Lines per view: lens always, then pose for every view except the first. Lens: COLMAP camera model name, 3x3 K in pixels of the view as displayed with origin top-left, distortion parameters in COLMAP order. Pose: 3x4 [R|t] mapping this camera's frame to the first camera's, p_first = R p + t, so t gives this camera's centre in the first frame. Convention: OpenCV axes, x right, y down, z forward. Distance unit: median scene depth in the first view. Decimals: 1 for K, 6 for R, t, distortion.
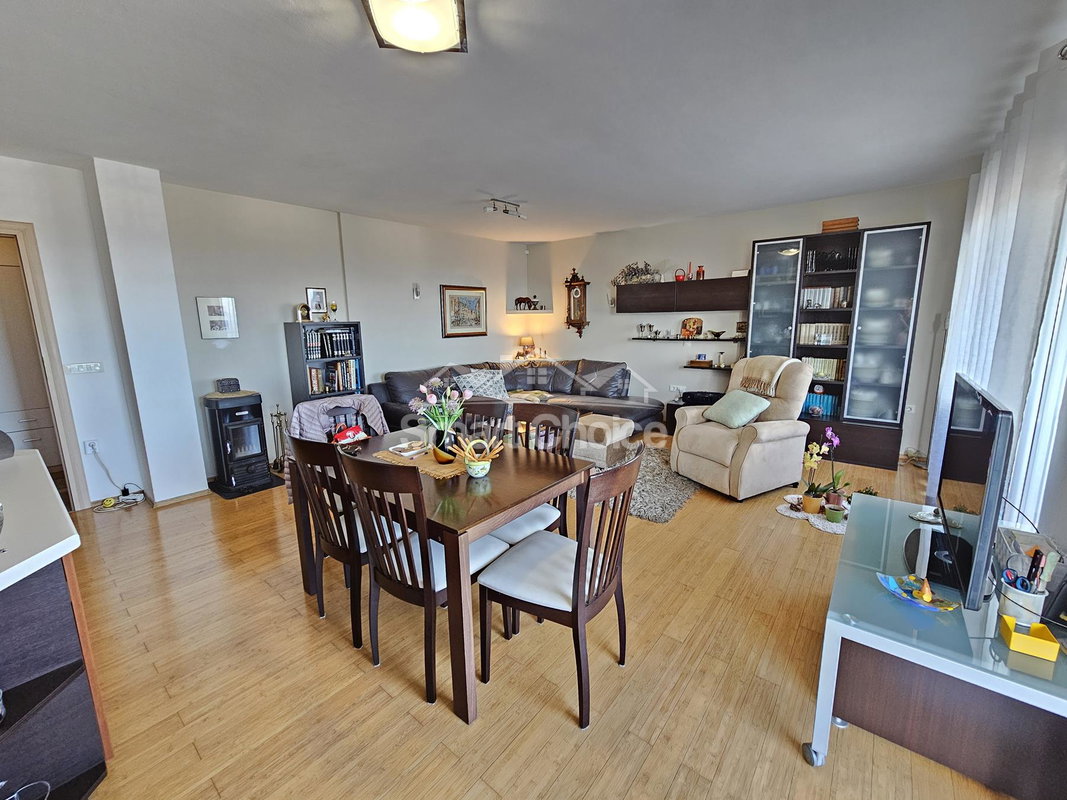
lens RADIAL K [[436.4, 0, 535.6], [0, 436.4, 396.8], [0, 0, 1]] dist [-0.000358, -0.000169]
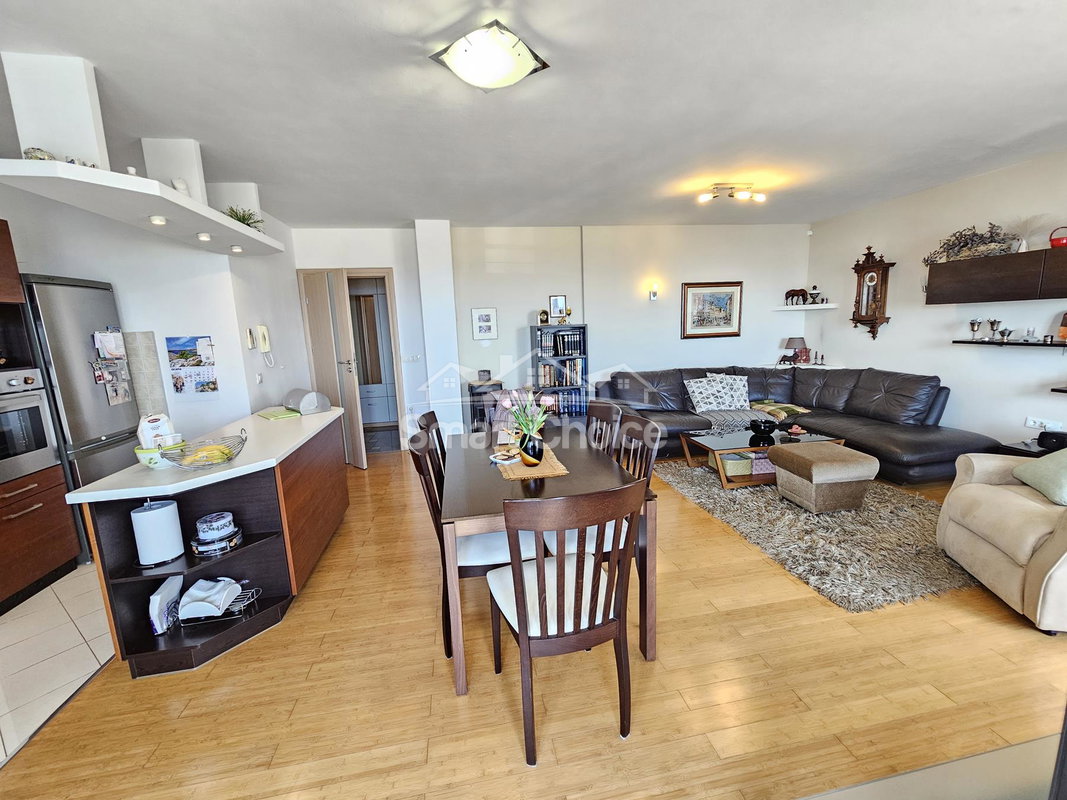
lens RADIAL K [[436.4, 0, 535.6], [0, 436.4, 396.8], [0, 0, 1]] dist [-0.000358, -0.000169]
pose [[0.757349, 0.092282, -0.646456, 0.306560], [-0.087762, 0.995367, 0.039272, -0.031852], [0.647086, 0.026992, 0.761939, 0.123638]]
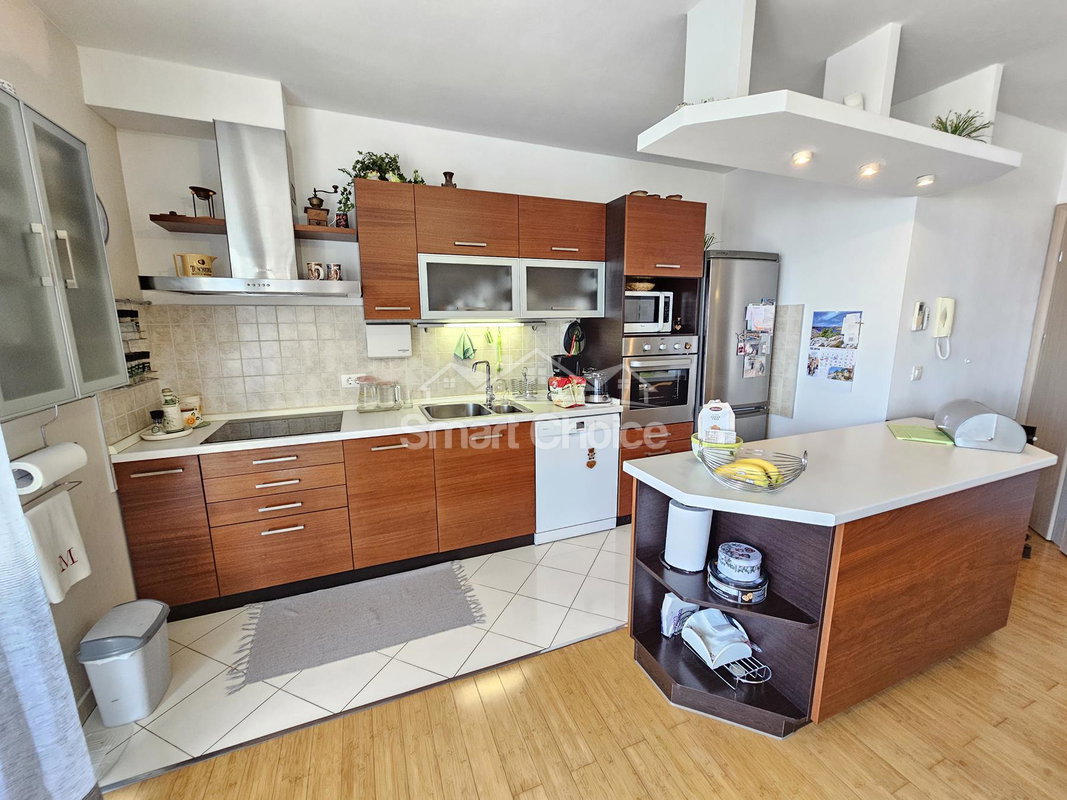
lens RADIAL K [[437.2, 0, 535.7], [0, 437.2, 398.3], [0, 0, 1]] dist [-0.000437, 0.000330]
pose [[-0.483951, 0.177216, -0.856963, 0.055356], [-0.140078, 0.950965, 0.275760, -0.051863], [0.863811, 0.253496, -0.435397, 0.278941]]
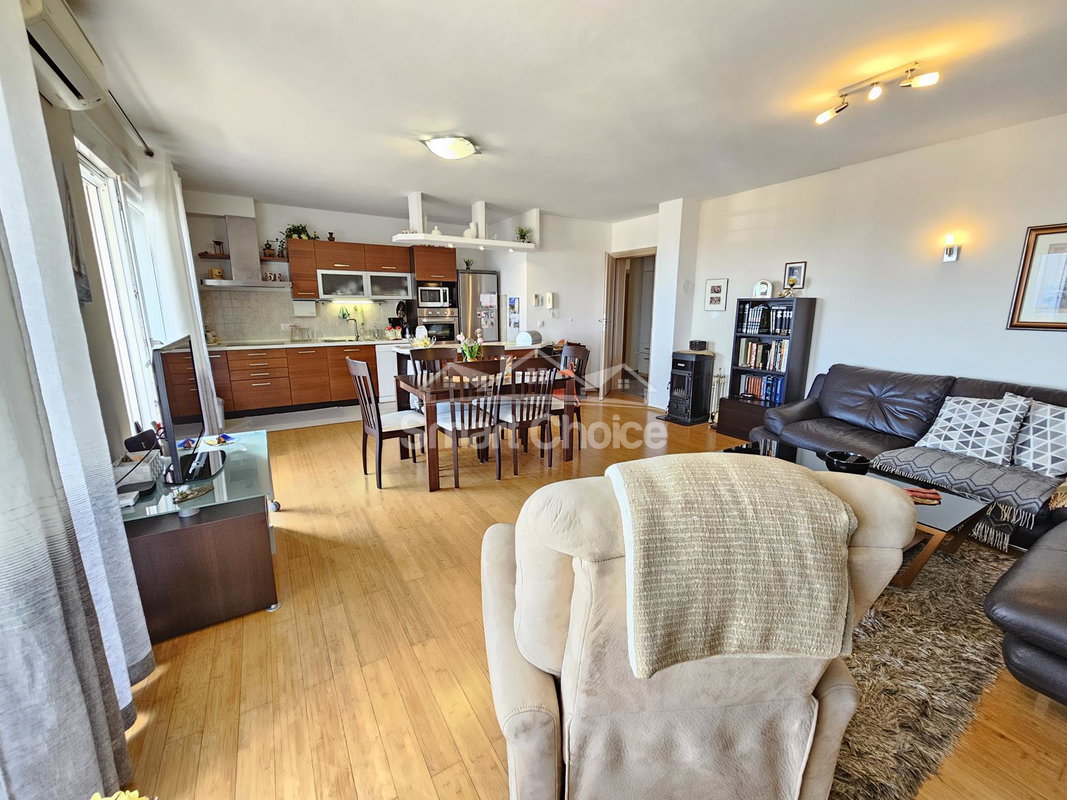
lens RADIAL K [[436.9, 0, 538.1], [0, 436.9, 398.6], [0, 0, 1]] dist [-0.001609, -0.000043]
pose [[-0.328584, 0.210587, -0.920699, 0.864448], [-0.164588, 0.947143, 0.275374, -0.187959], [0.930023, 0.242019, -0.276556, 1.116408]]
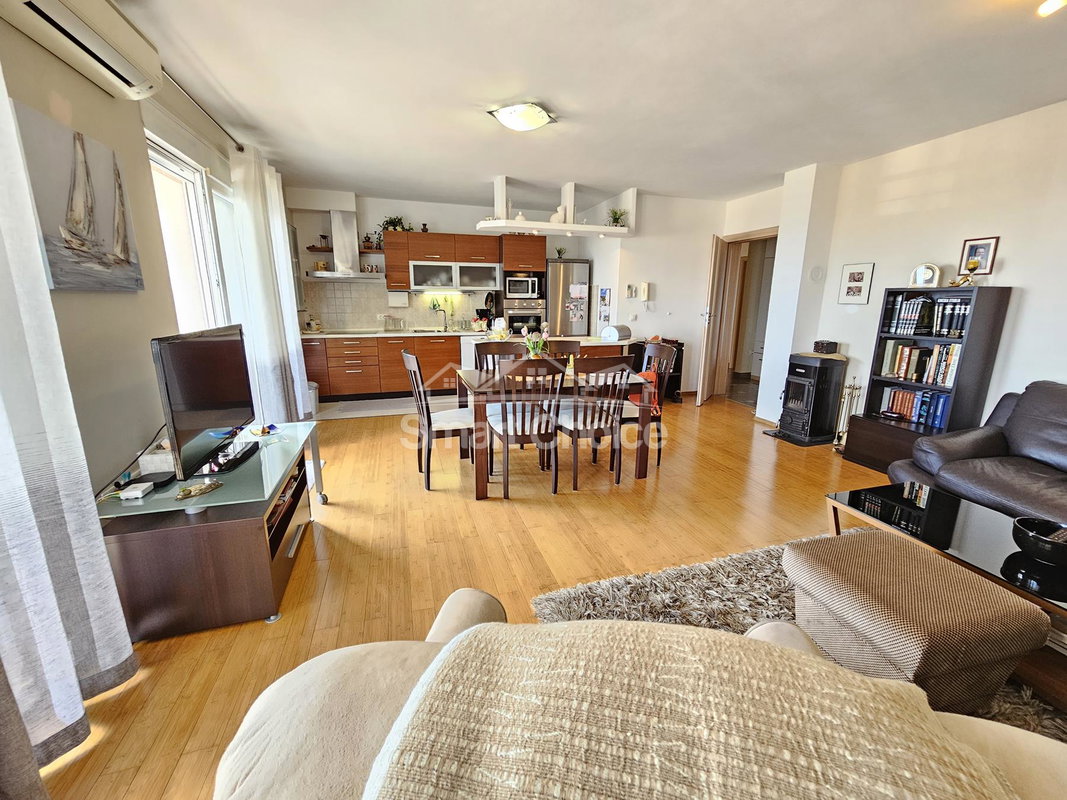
lens RADIAL K [[436.9, 0, 538.1], [0, 436.9, 398.6], [0, 0, 1]] dist [-0.001609, -0.000043]
pose [[-0.553187, 0.198836, -0.808980, 0.700663], [-0.145449, 0.933129, 0.328809, -0.187117], [0.820261, 0.299558, -0.487275, 1.148337]]
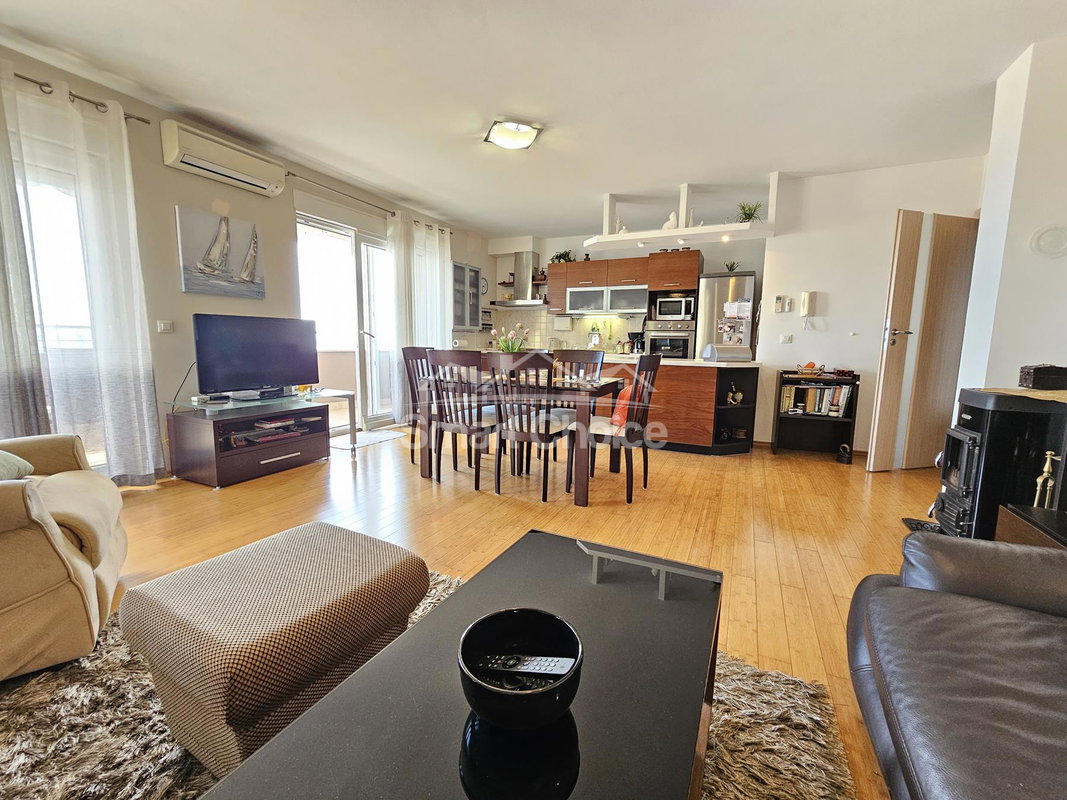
lens RADIAL K [[436.4, 0, 535.6], [0, 436.4, 396.8], [0, 0, 1]] dist [-0.000358, -0.000169]
pose [[-0.972816, 0.030452, -0.229568, 0.059636], [-0.040763, 0.953321, 0.299194, -0.165765], [0.227963, 0.300418, -0.926165, 1.601525]]
